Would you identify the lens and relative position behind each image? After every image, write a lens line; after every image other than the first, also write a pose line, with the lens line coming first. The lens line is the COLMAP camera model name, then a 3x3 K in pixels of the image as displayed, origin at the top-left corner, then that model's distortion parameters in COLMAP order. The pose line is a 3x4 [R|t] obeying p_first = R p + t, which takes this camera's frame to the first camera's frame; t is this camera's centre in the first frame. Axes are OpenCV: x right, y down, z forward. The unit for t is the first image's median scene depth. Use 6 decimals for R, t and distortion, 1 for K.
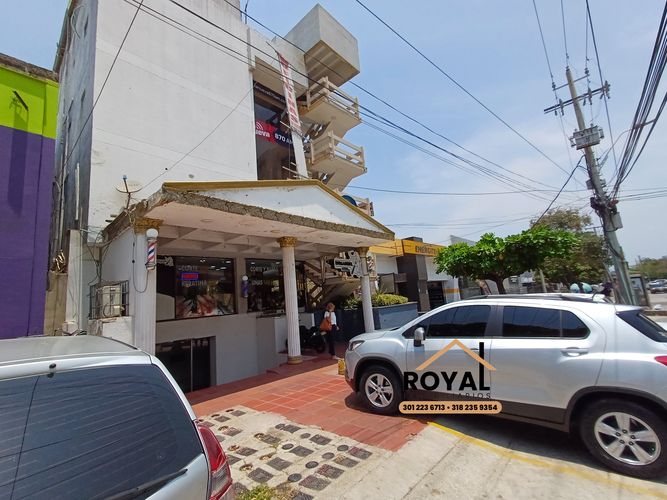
lens RADIAL K [[300.3, 0, 330.7], [0, 300.3, 248.4], [0, 0, 1]] dist [0.006576, -0.000362]
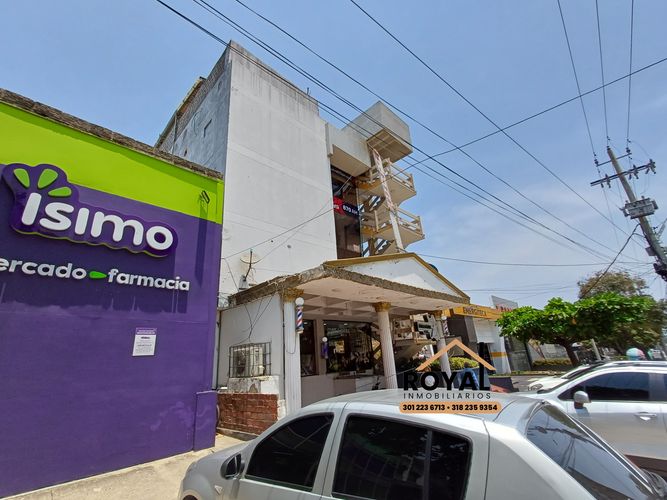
lens RADIAL K [[303.2, 0, 335.3], [0, 303.2, 251.9], [0, 0, 1]] dist [0.014175, 0.000148]
pose [[0.999076, -0.000091, -0.042975, -0.200425], [-0.007438, 0.984541, -0.174995, -0.017145], [0.042326, 0.175153, 0.983631, -0.100181]]
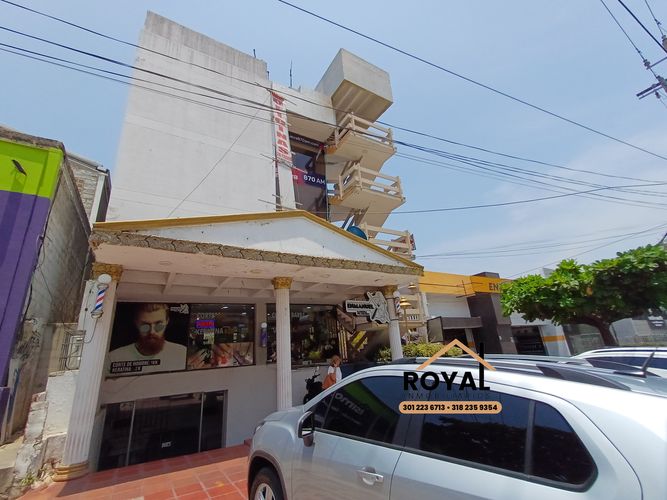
lens RADIAL K [[300.3, 0, 330.7], [0, 300.3, 248.4], [0, 0, 1]] dist [0.006576, -0.000362]
pose [[0.960247, -0.078074, -0.268012, 0.179183], [0.038166, 0.987796, -0.151007, 0.012496], [0.276531, 0.134775, 0.951507, 0.137870]]
